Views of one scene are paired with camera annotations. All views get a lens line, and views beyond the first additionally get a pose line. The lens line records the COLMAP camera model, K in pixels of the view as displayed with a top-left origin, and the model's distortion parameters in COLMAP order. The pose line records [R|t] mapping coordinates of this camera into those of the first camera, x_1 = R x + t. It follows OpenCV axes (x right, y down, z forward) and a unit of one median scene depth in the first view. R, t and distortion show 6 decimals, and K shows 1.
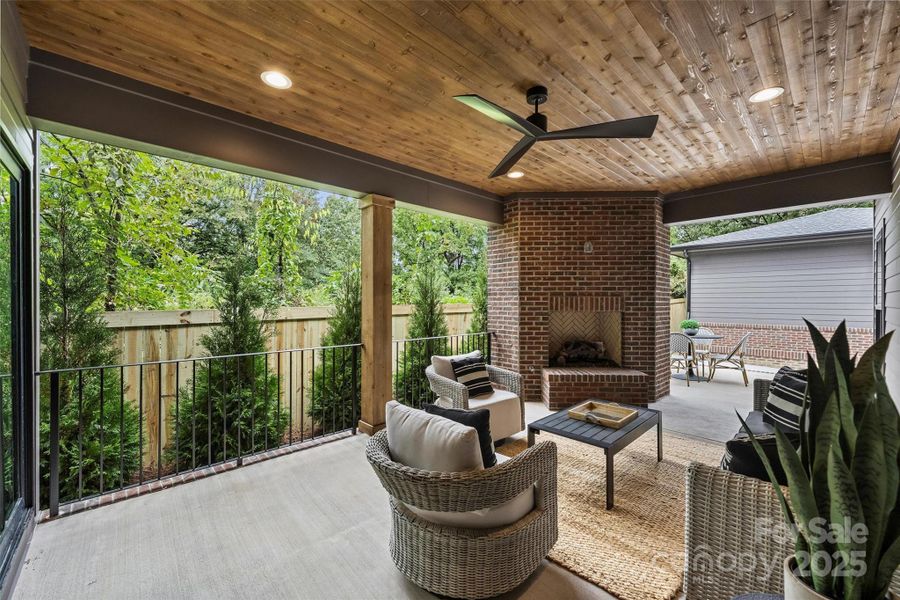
lens RADIAL K [[365.5, 0, 450.0], [0, 365.5, 300.0], [0, 0, 1]] dist [-0.000270, -0.000043]
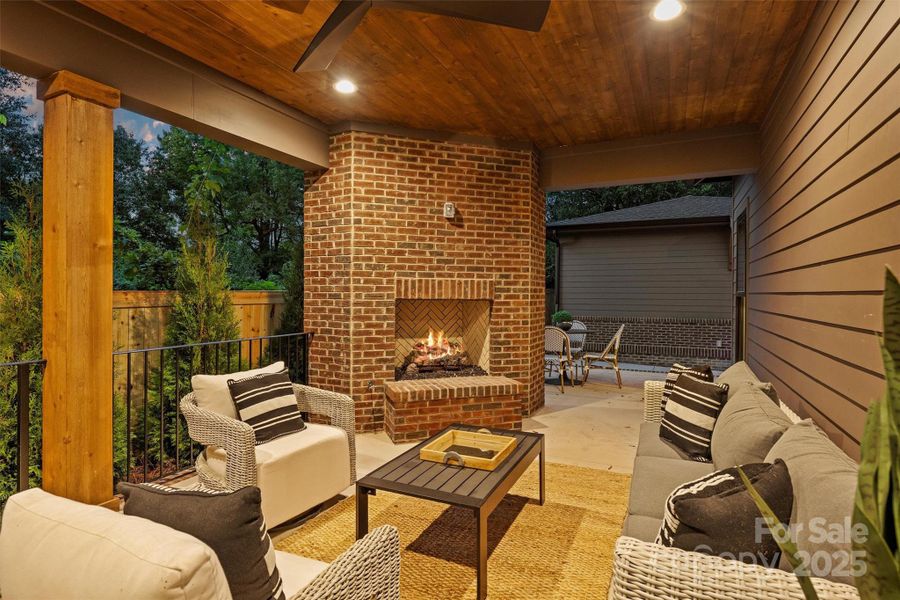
lens RADIAL K [[468.9, 0, 448.9], [0, 468.9, 293.8], [0, 0, 1]] dist [-0.033873, -0.000157]
pose [[0.933516, 0.003474, 0.358519, 0.048854], [-0.004419, 0.999989, 0.001816, 0.017808], [-0.358509, -0.003280, 0.933521, 0.141235]]
